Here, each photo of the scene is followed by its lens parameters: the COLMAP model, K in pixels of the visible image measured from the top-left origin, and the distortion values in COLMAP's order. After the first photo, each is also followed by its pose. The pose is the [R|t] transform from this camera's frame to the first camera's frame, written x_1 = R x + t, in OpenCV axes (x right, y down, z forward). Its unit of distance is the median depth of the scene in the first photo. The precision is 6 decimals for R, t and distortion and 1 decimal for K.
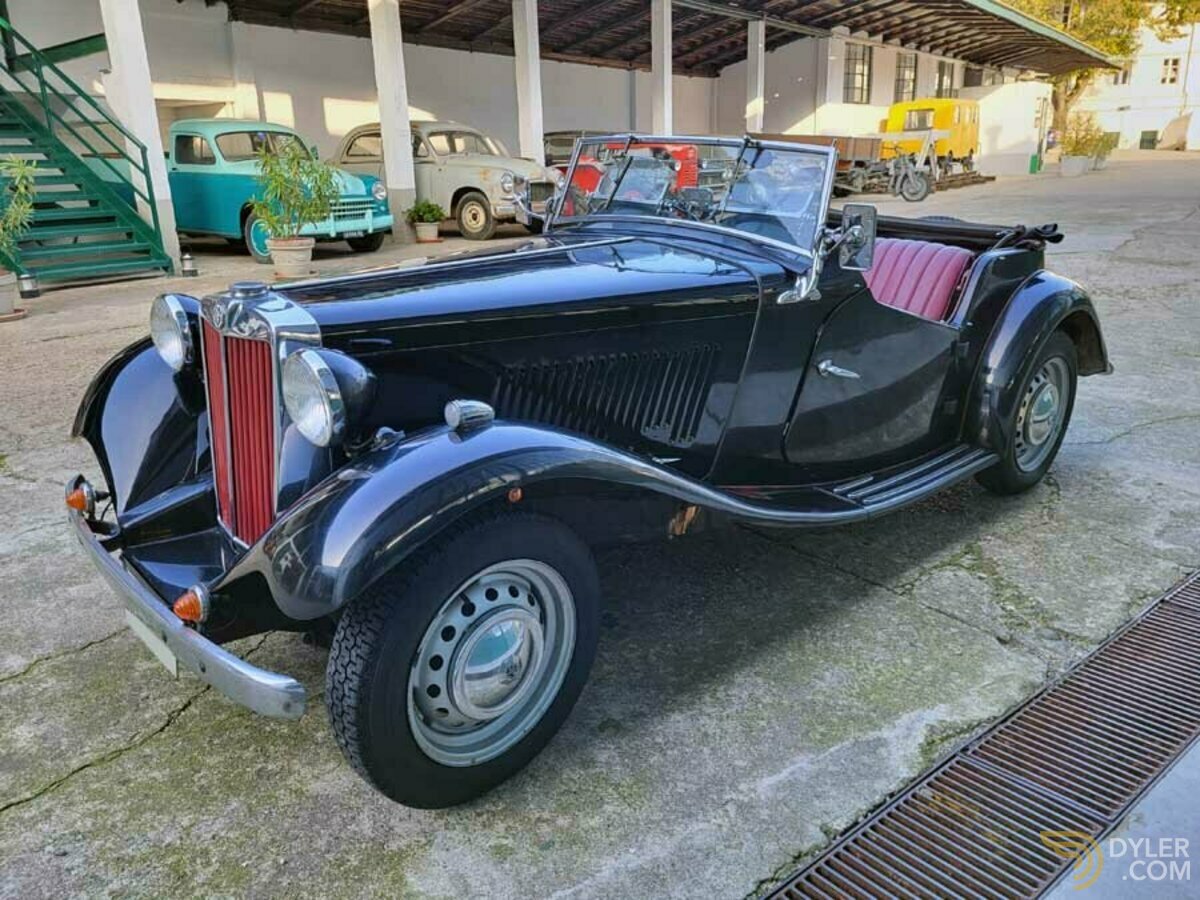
lens RADIAL K [[920.8, 0, 595.2], [0, 920.8, 446.3], [0, 0, 1]] dist [0.049159, -0.043081]
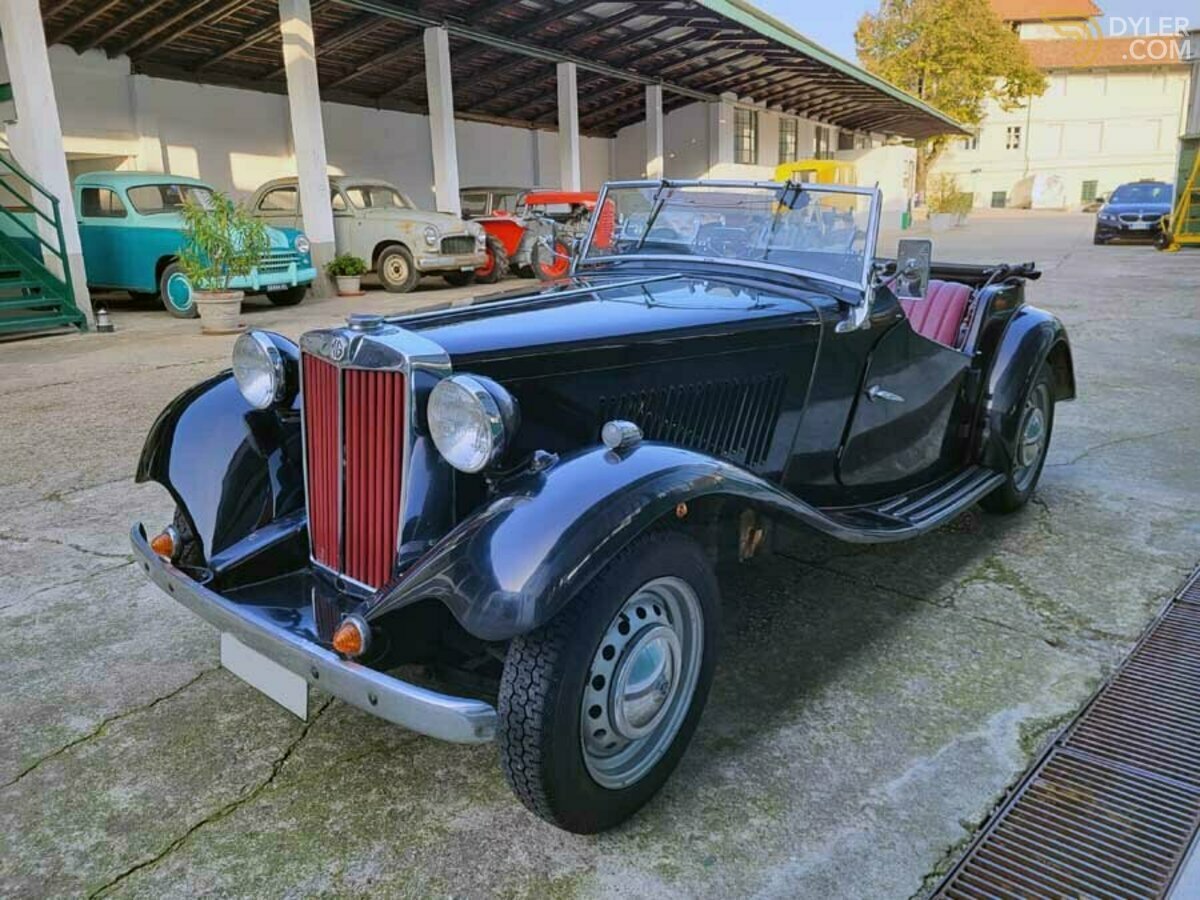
lens RADIAL K [[920.8, 0, 595.2], [0, 920.8, 446.3], [0, 0, 1]] dist [0.049159, -0.043081]
pose [[0.991872, -0.030472, 0.123533, -0.174232], [0.037646, 0.997712, -0.056158, 0.020238], [-0.121539, 0.060352, 0.990750, -0.006314]]
